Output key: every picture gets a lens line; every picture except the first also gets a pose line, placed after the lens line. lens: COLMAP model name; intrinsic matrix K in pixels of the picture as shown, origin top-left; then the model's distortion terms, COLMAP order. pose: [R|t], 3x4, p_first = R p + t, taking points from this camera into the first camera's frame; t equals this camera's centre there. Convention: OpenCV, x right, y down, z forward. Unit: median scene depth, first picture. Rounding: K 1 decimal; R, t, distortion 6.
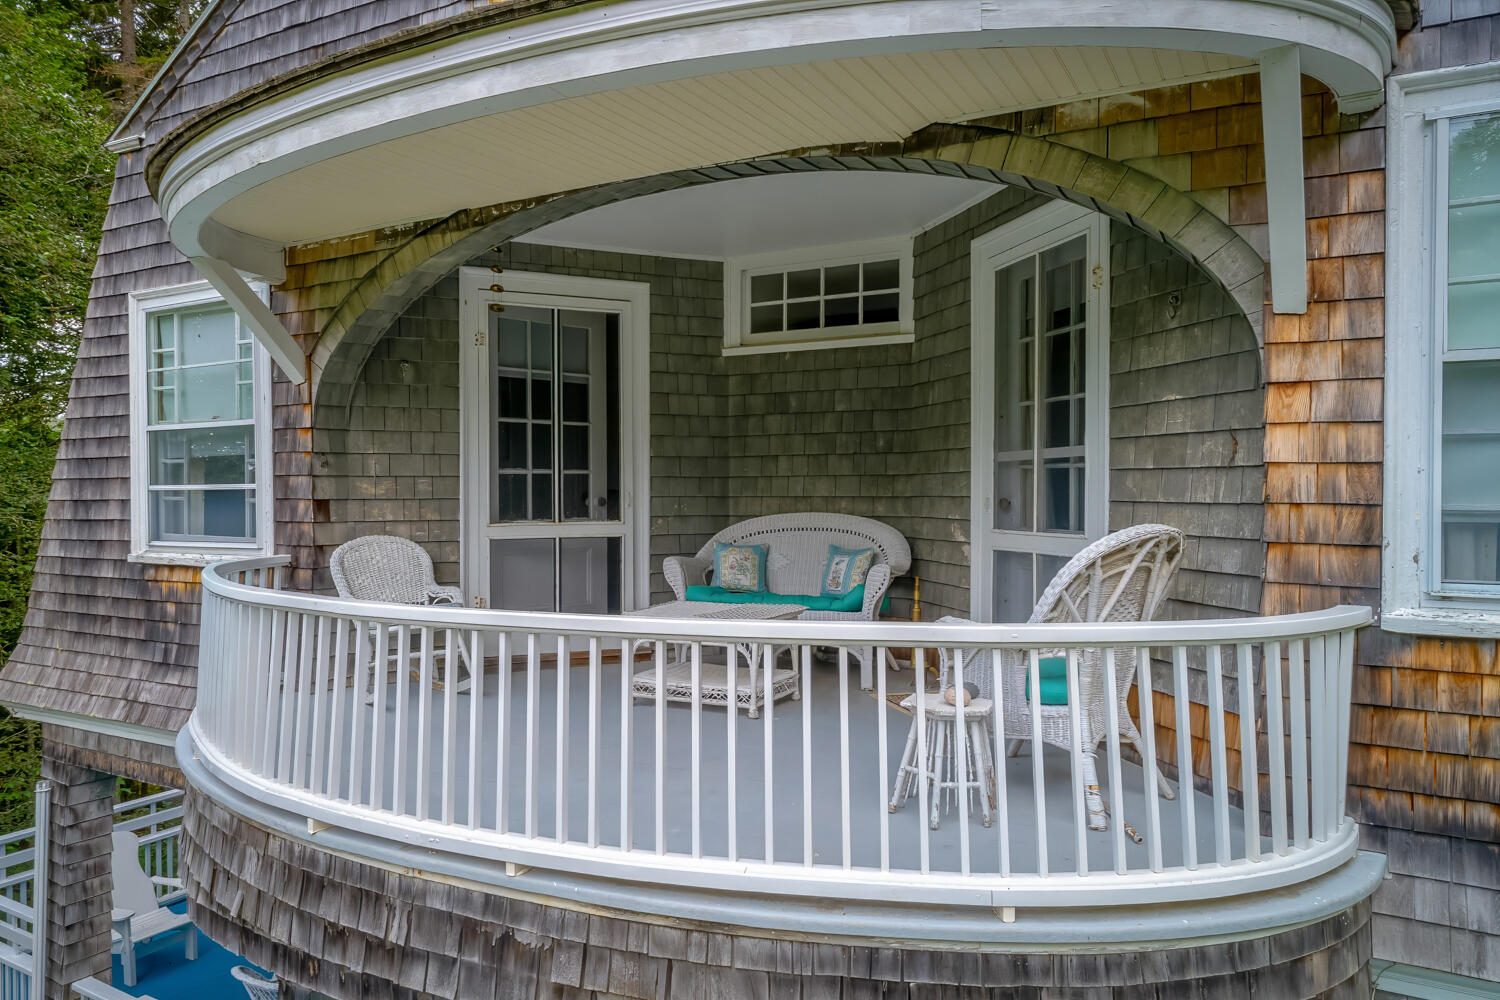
lens RADIAL K [[1000.8, 0, 750.0], [0, 1000.8, 500.0], [0, 0, 1]] dist [-0.003538, 0.000841]
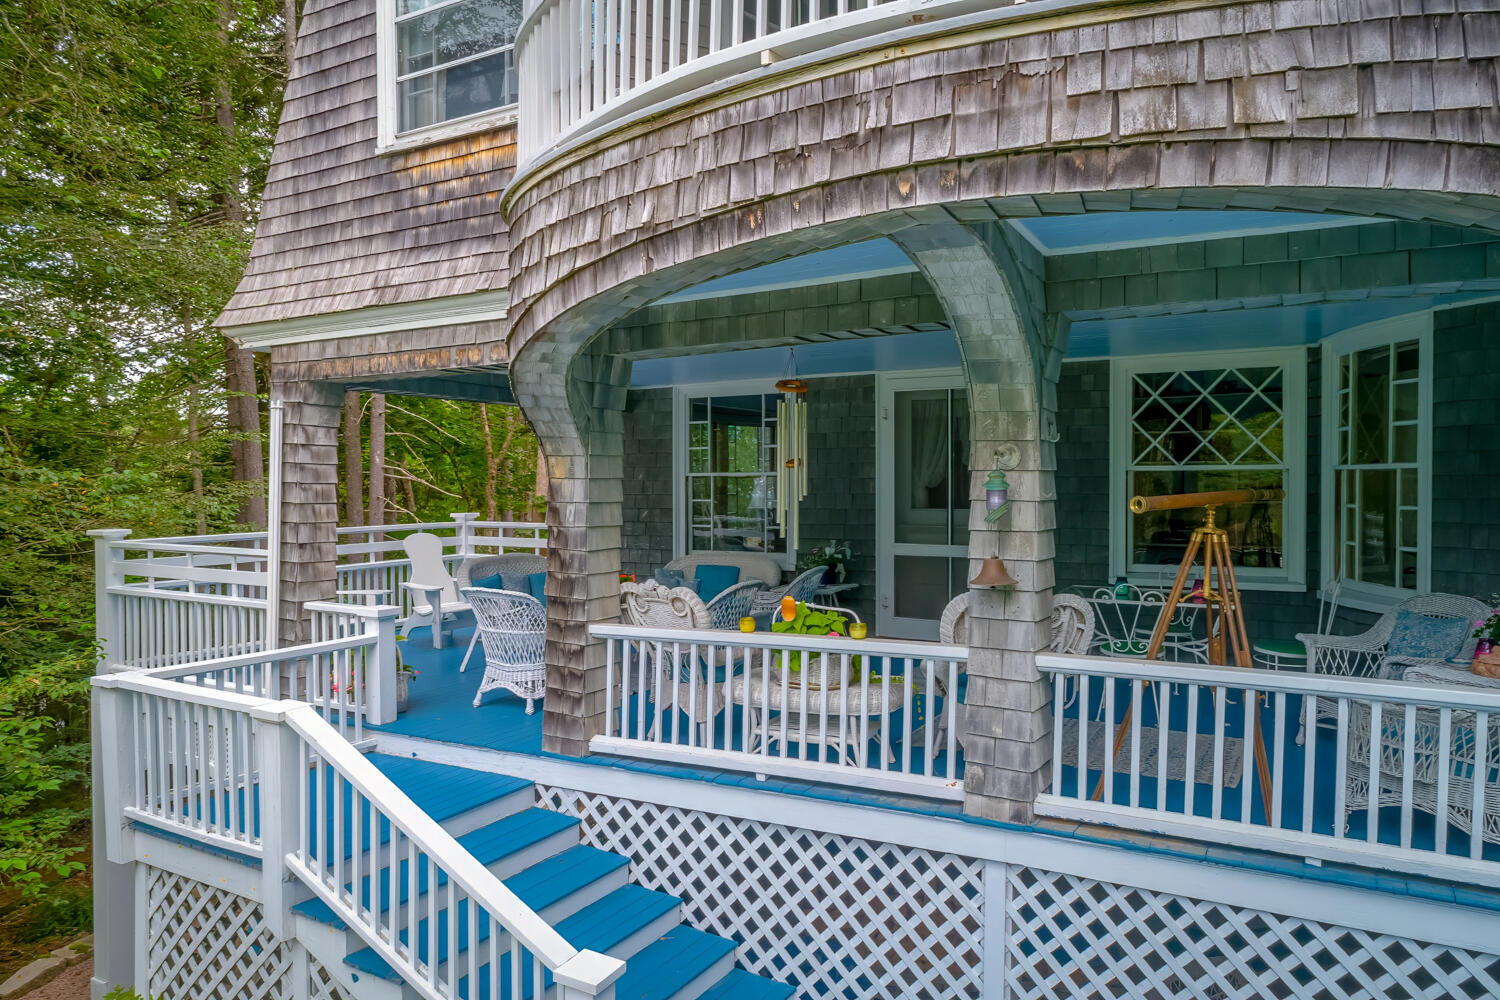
lens RADIAL K [[1000.8, 0, 750.0], [0, 1000.8, 500.0], [0, 0, 1]] dist [-0.003538, 0.000841]
pose [[0.999971, -0.002644, -0.007175, -0.236714], [0.002673, 0.999988, 0.004061, 0.408621], [0.007164, -0.004080, 0.999966, -0.012028]]
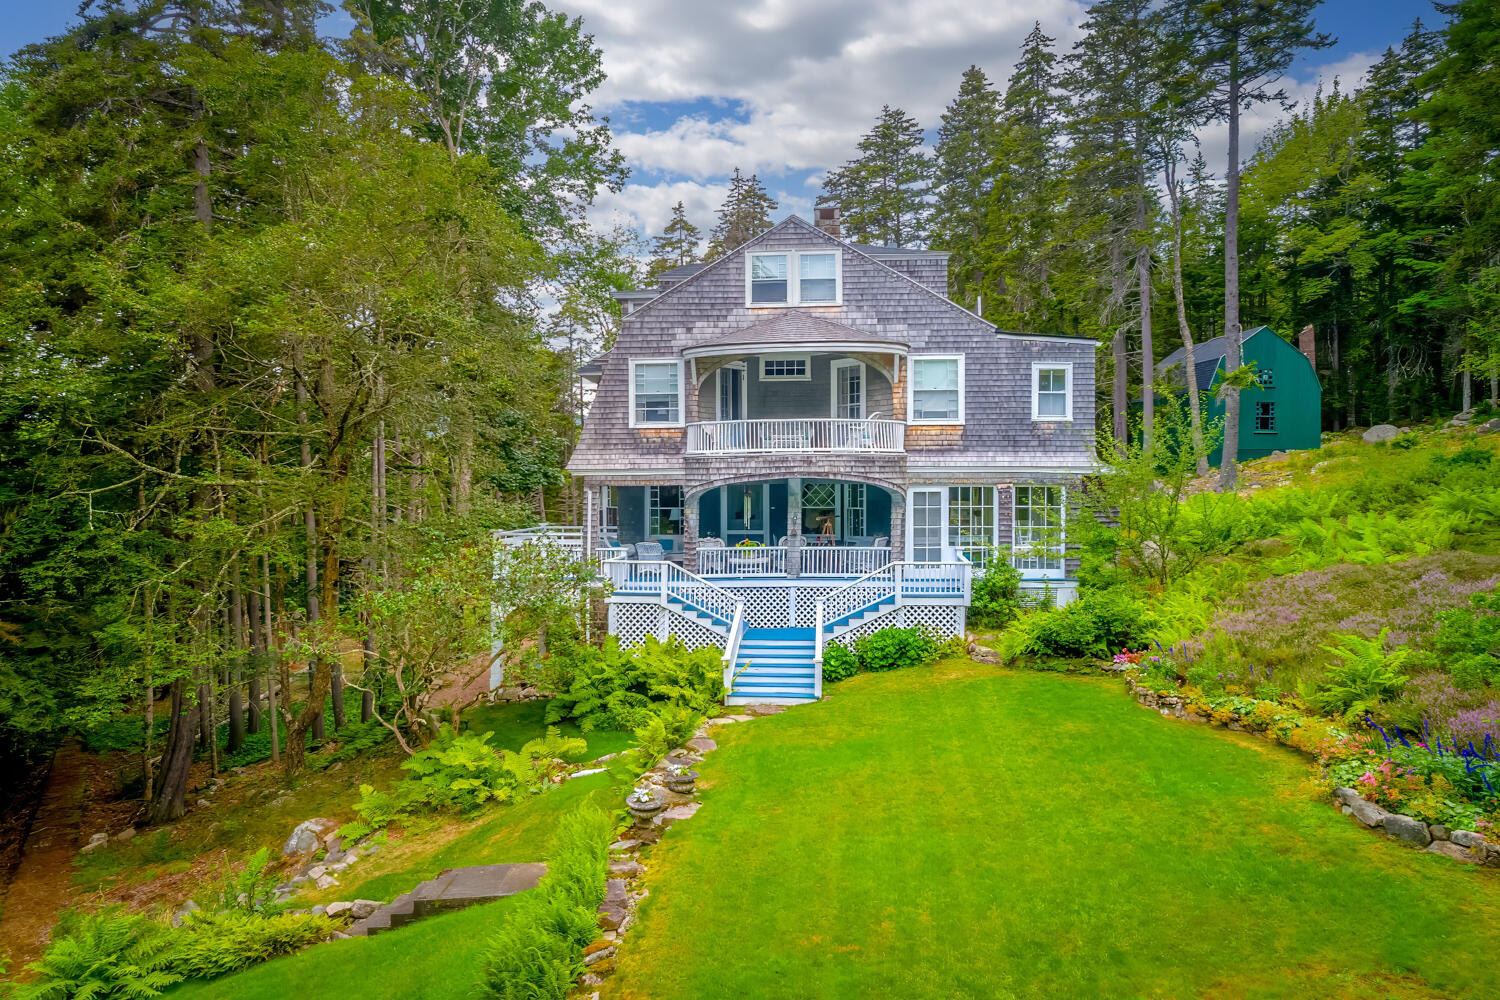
lens RADIAL K [[1000.8, 0, 750.0], [0, 1000.8, 500.0], [0, 0, 1]] dist [-0.003538, 0.000841]
pose [[0.907936, -0.006245, 0.419063, -1.813707], [0.007721, 0.999969, -0.001827, 0.349259], [-0.419038, 0.004895, 0.907956, -2.690511]]
